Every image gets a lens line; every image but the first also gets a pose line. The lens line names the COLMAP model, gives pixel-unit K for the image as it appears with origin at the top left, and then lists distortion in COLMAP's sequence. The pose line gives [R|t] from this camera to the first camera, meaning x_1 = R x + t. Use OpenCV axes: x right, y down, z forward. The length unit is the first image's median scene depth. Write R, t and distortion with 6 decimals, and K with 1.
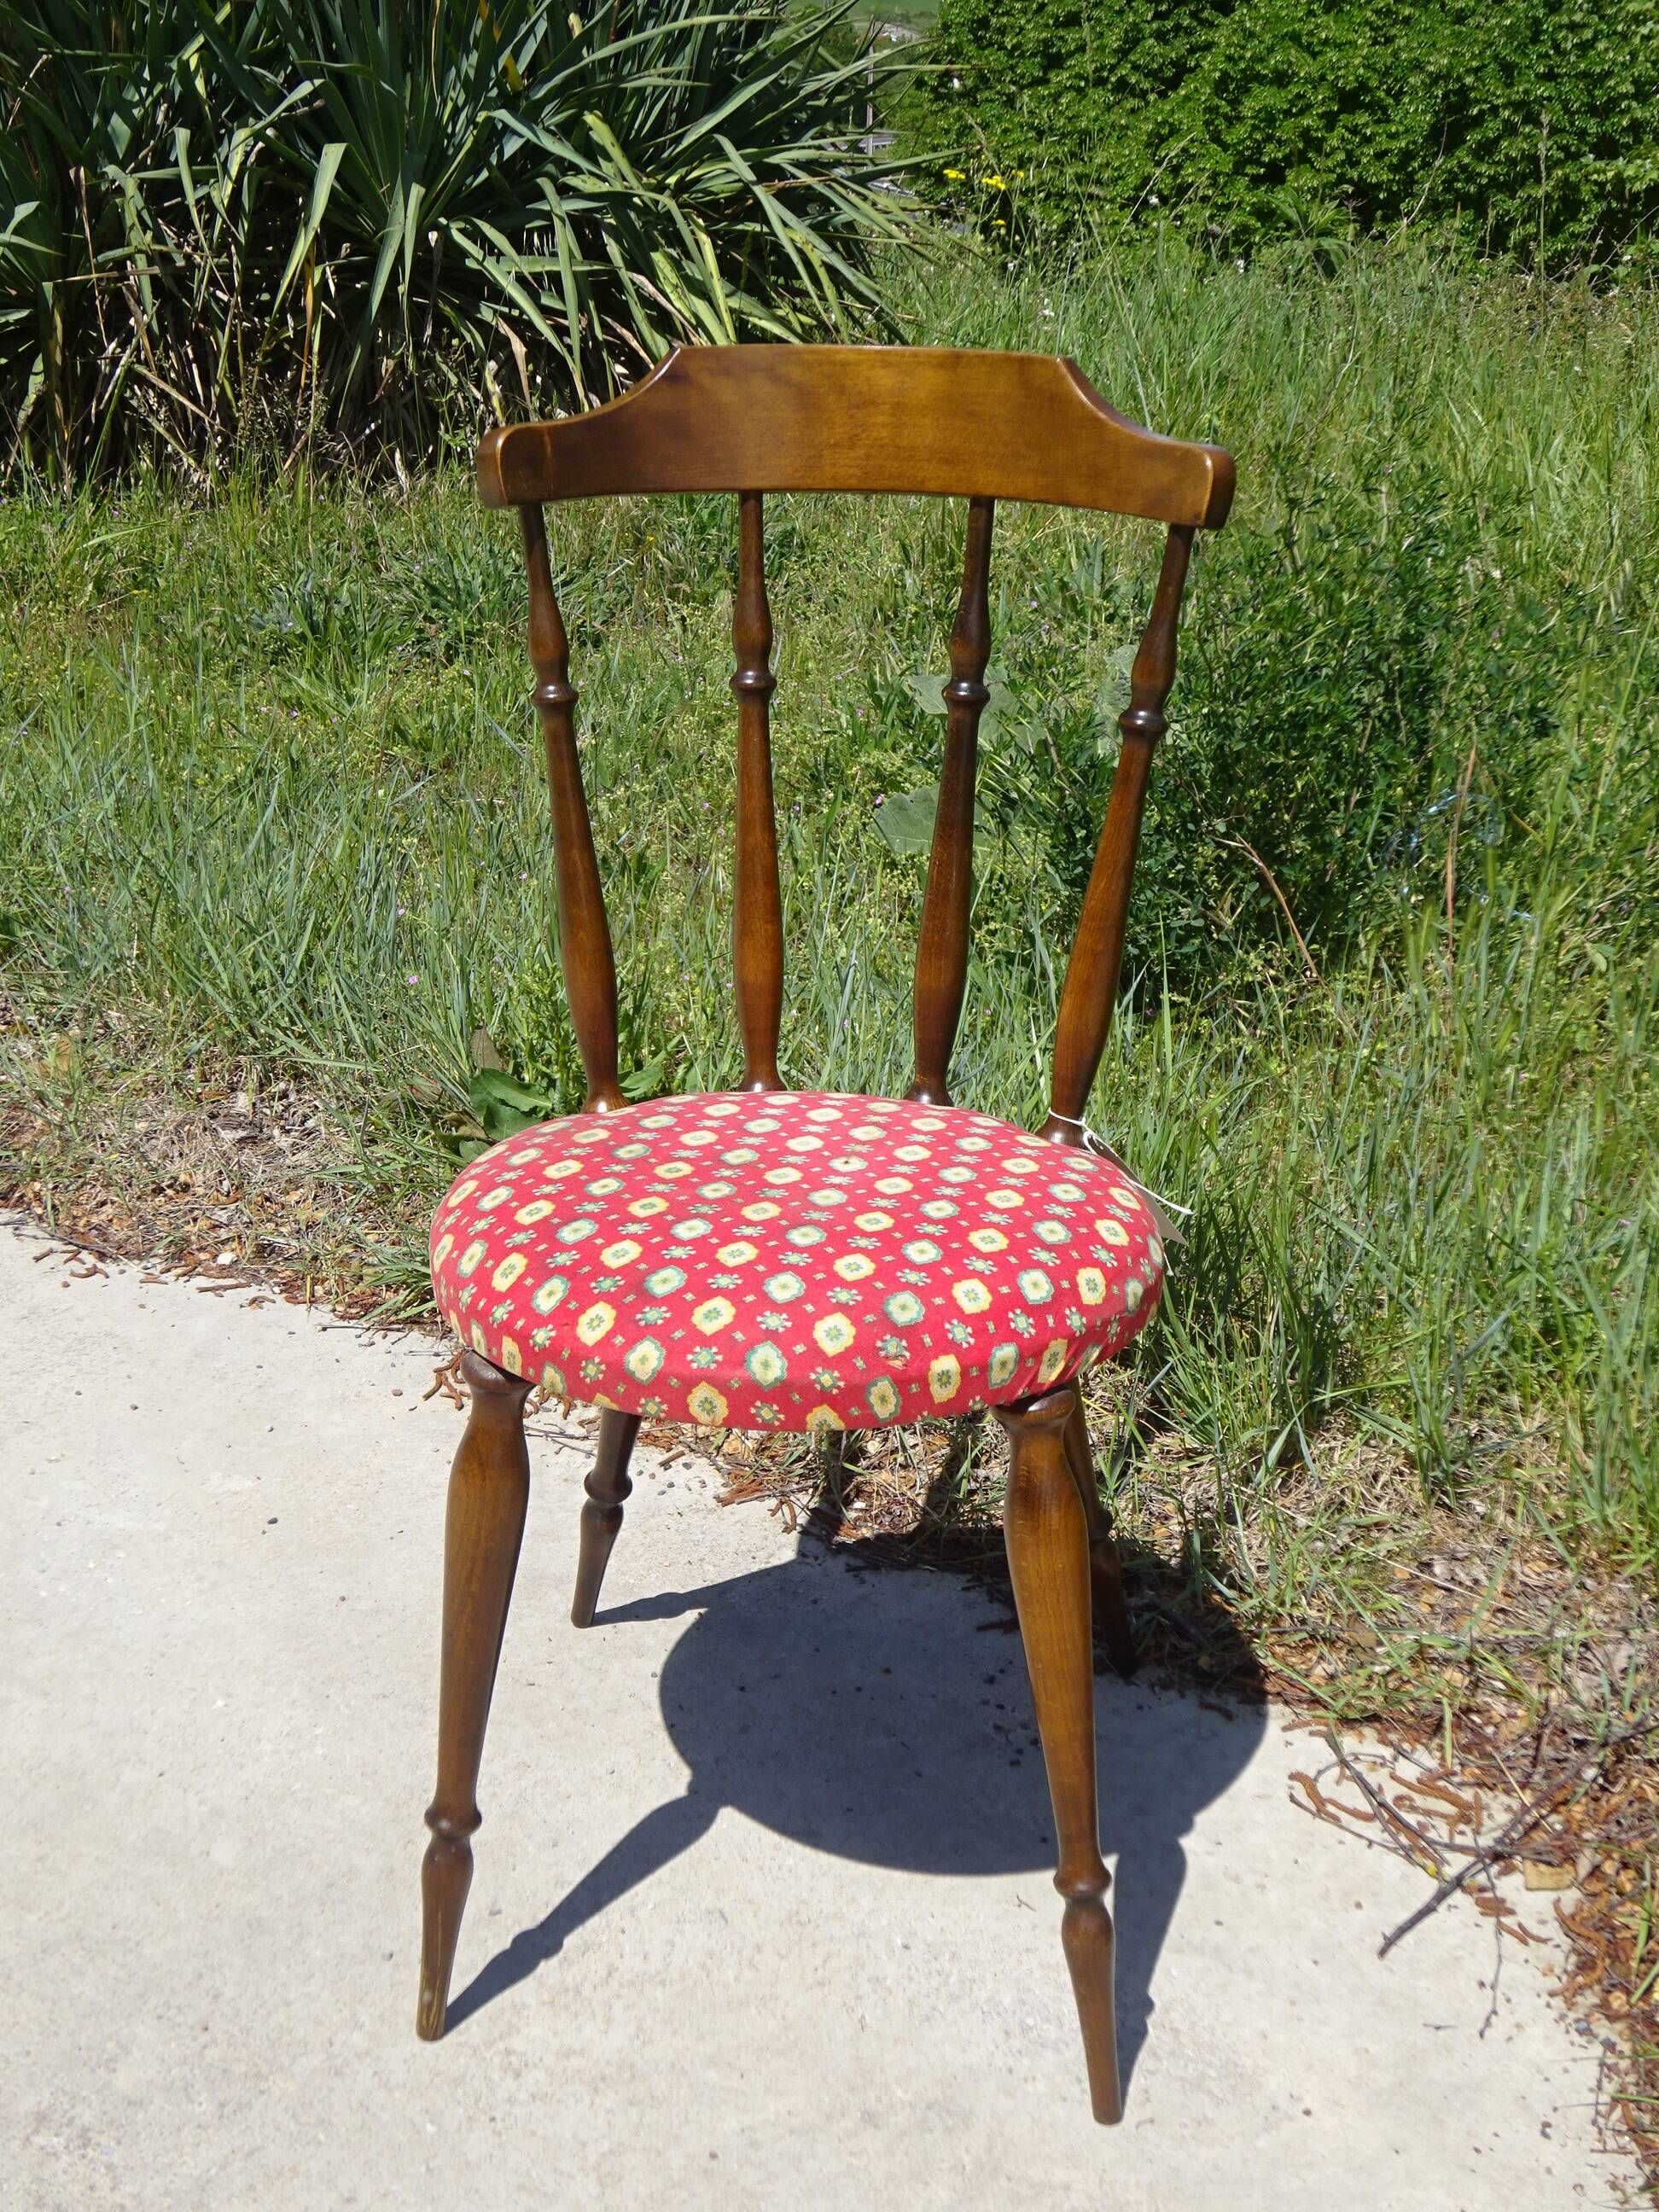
lens RADIAL K [[2968.5, 0, 823.4], [0, 2968.5, 1116.0], [0, 0, 1]] dist [0.014338, 0.000000]
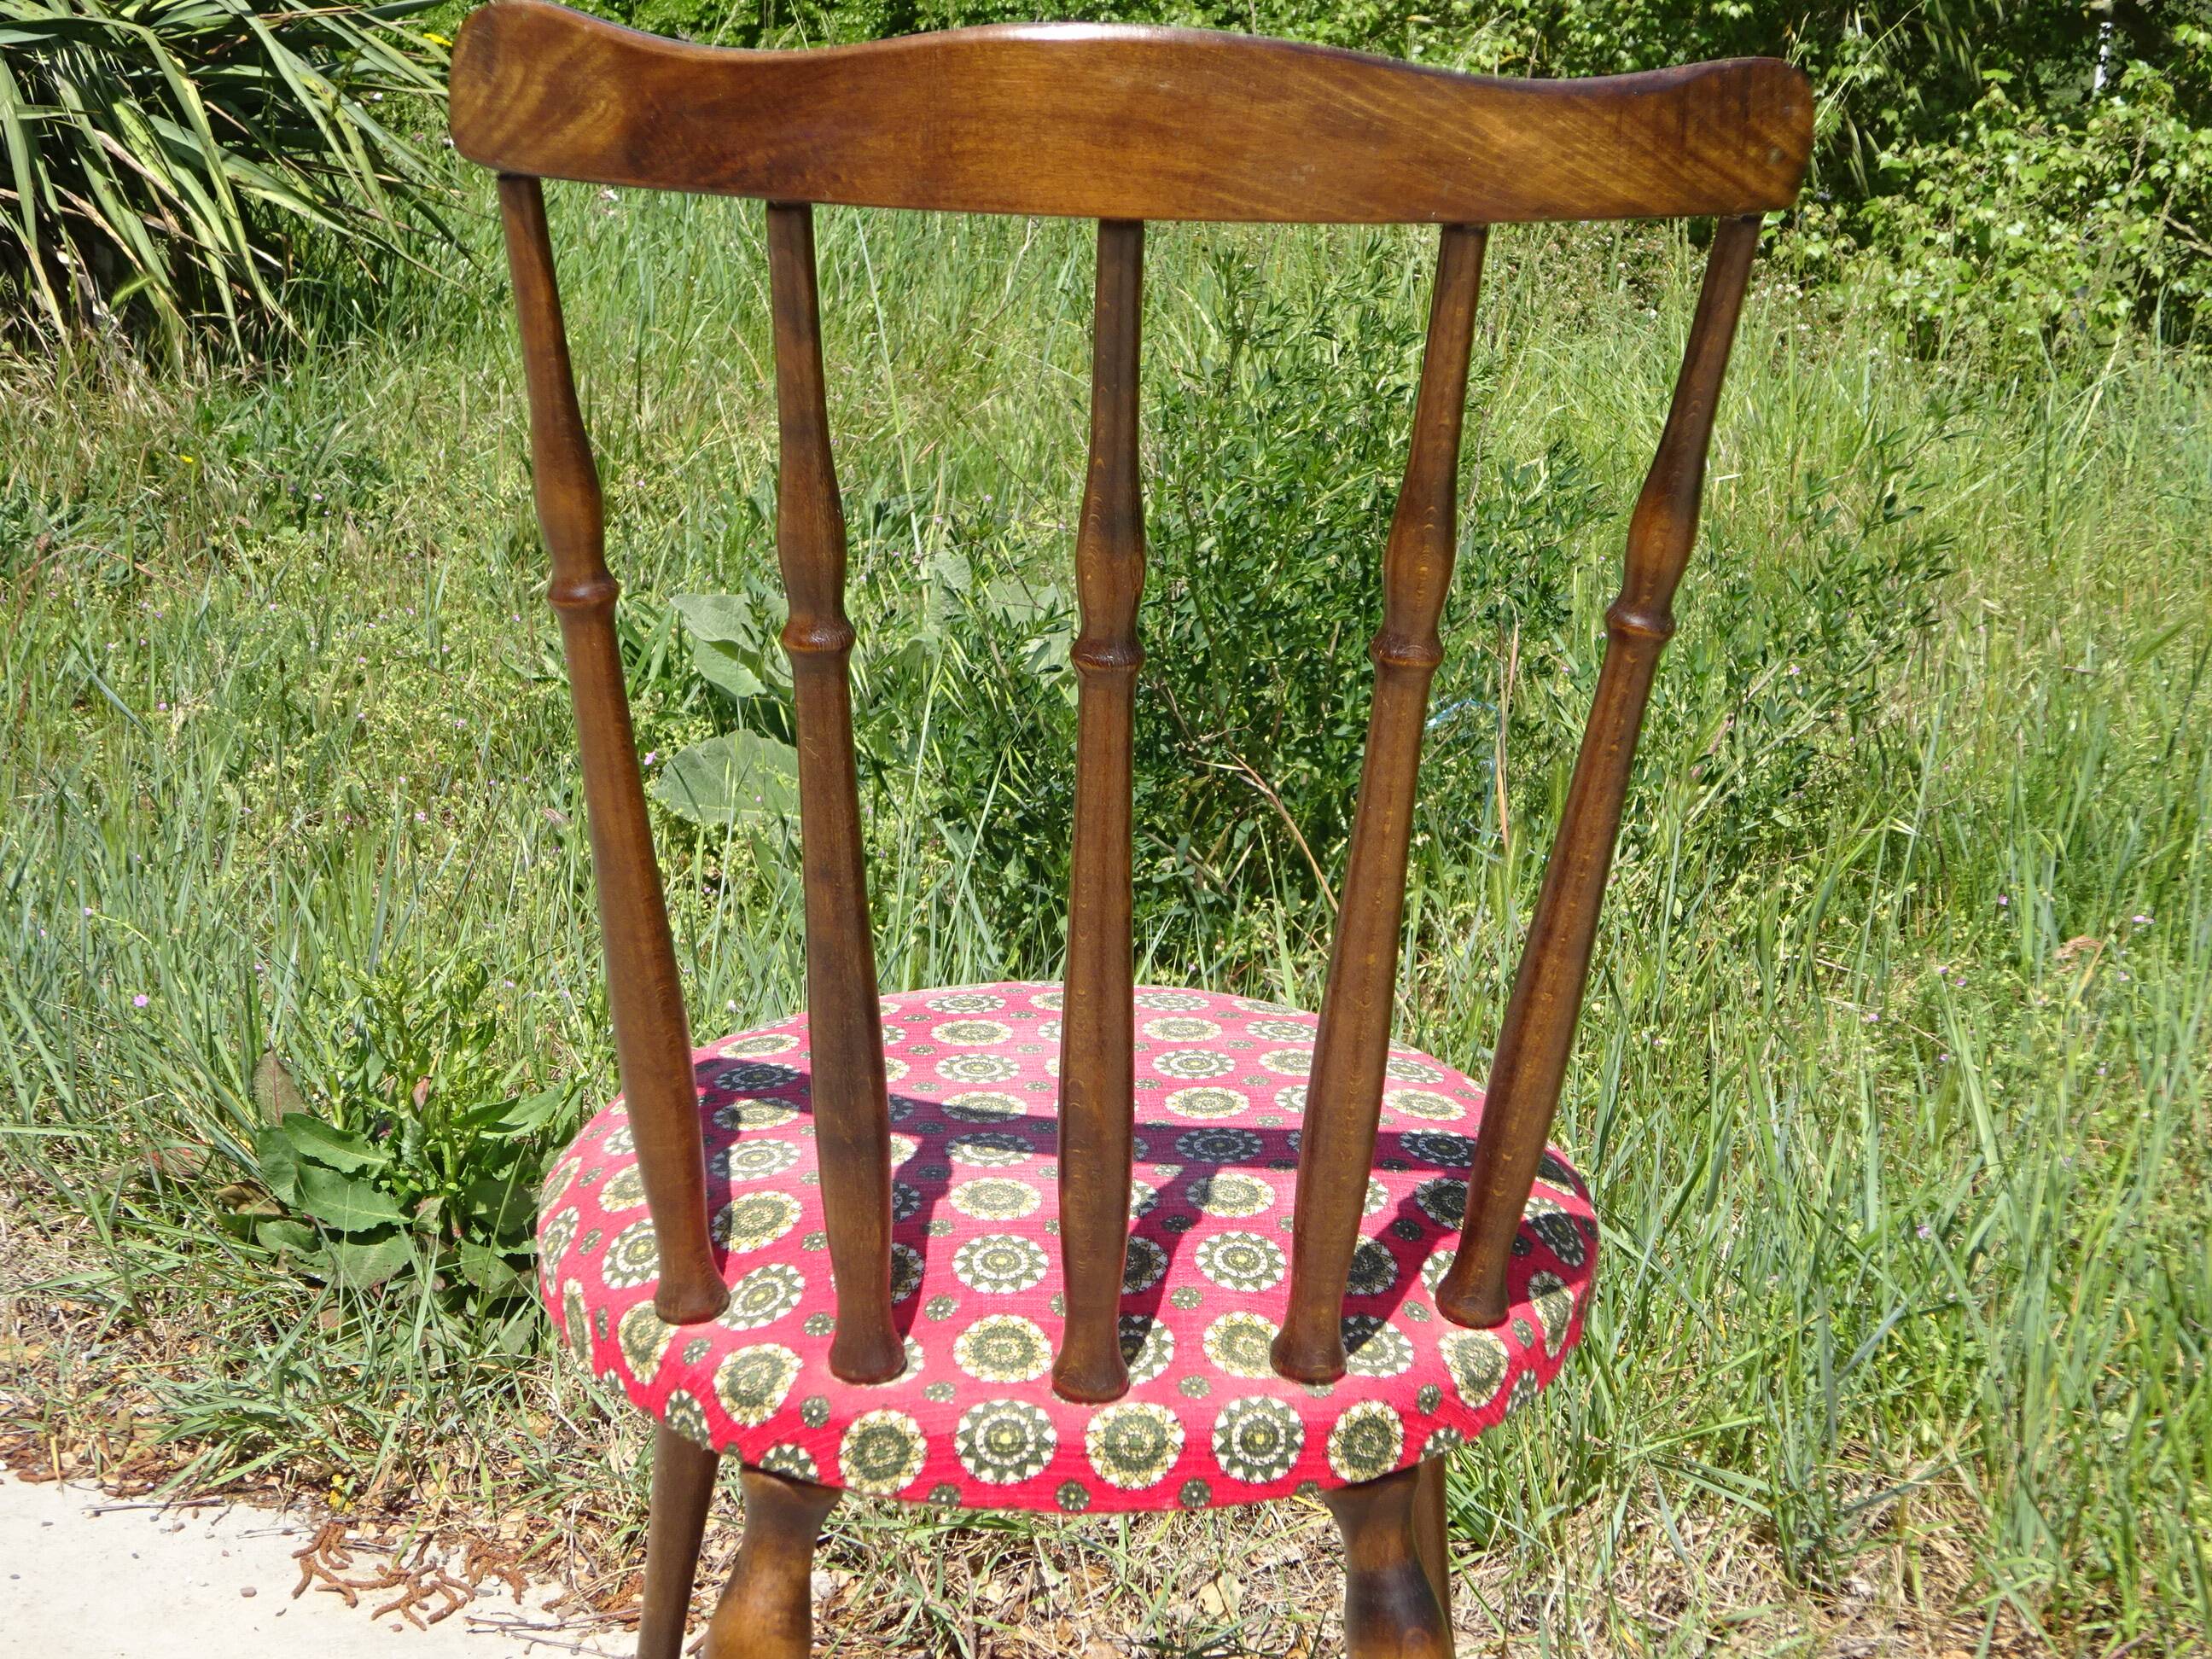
lens RADIAL K [[3773.2, 0, 1134.5], [0, 3773.2, 808.6], [0, 0, 1]] dist [0.027070, 0.000000]
pose [[0.963896, -0.044256, 0.262576, -0.167260], [0.076556, 0.990517, -0.114081, 0.031644], [-0.255037, 0.130064, 0.958144, 0.119507]]
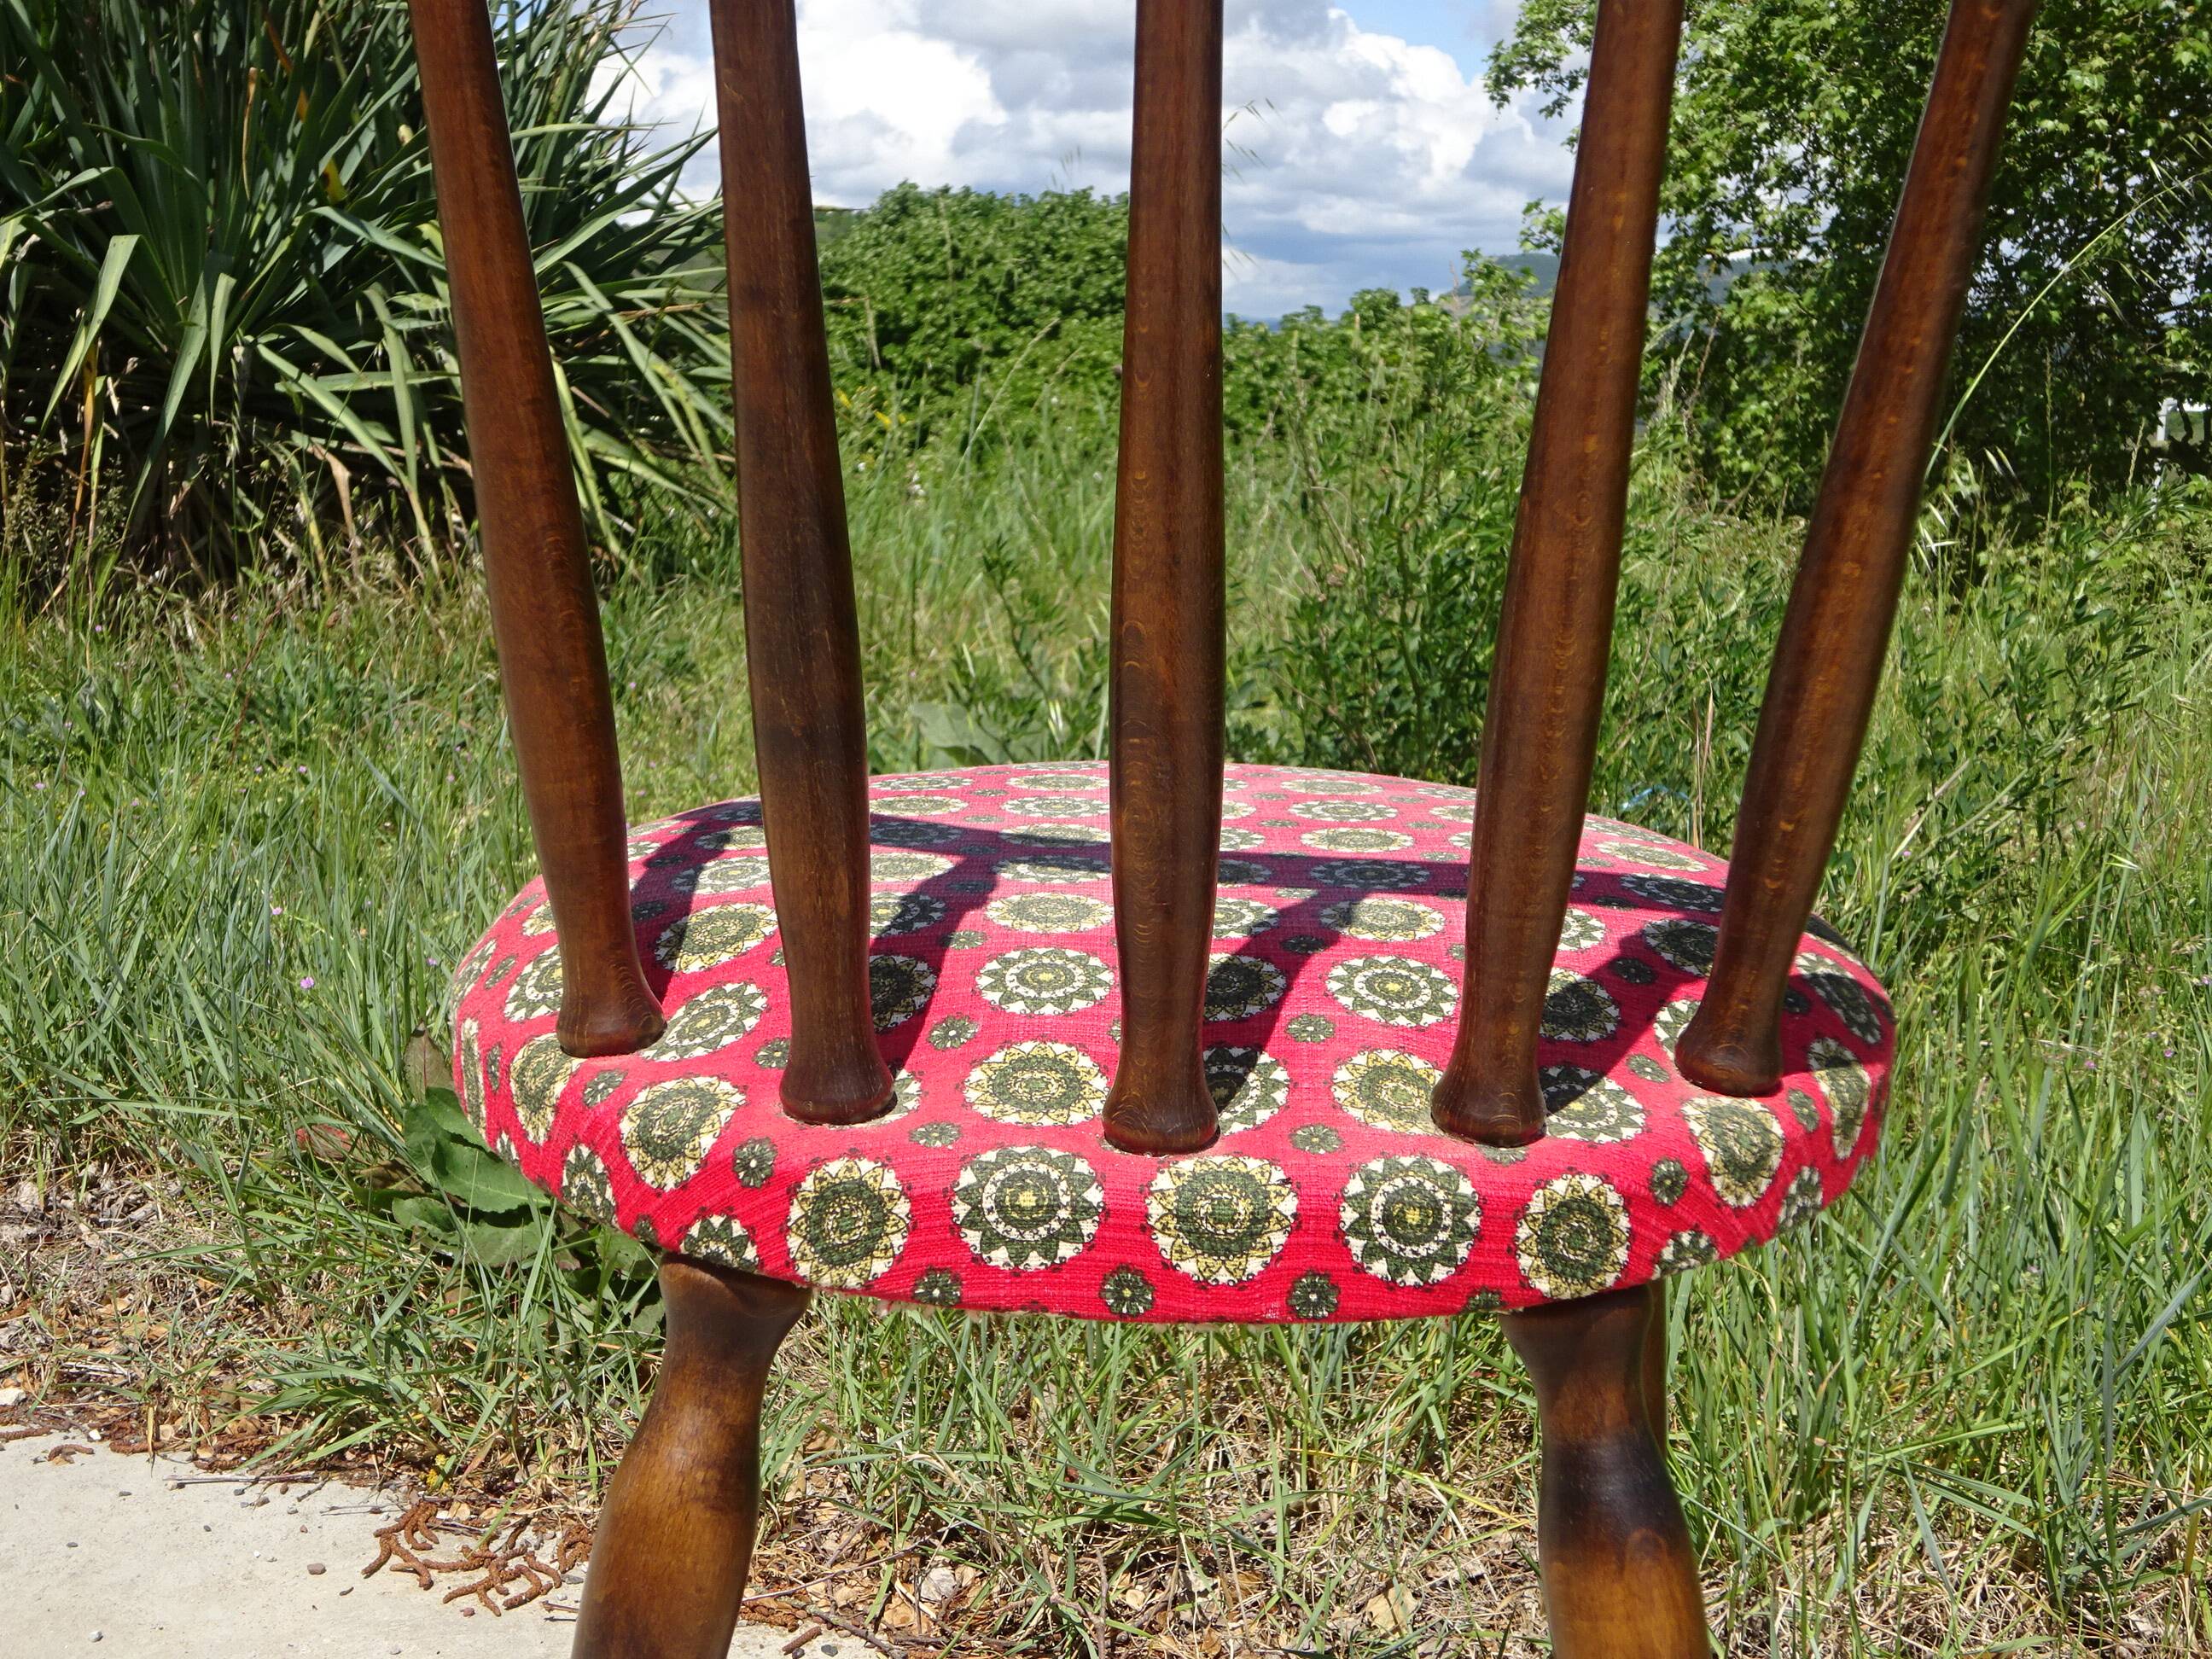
lens RADIAL K [[2968.5, 0, 1126.2], [0, 2968.5, 828.7], [0, 0, 1]] dist [0.014338, 0.000000]
pose [[0.982579, -0.006804, 0.185722, -0.093564], [0.046341, 0.976734, -0.209386, 0.080670], [-0.179977, 0.214344, 0.960034, 0.362050]]
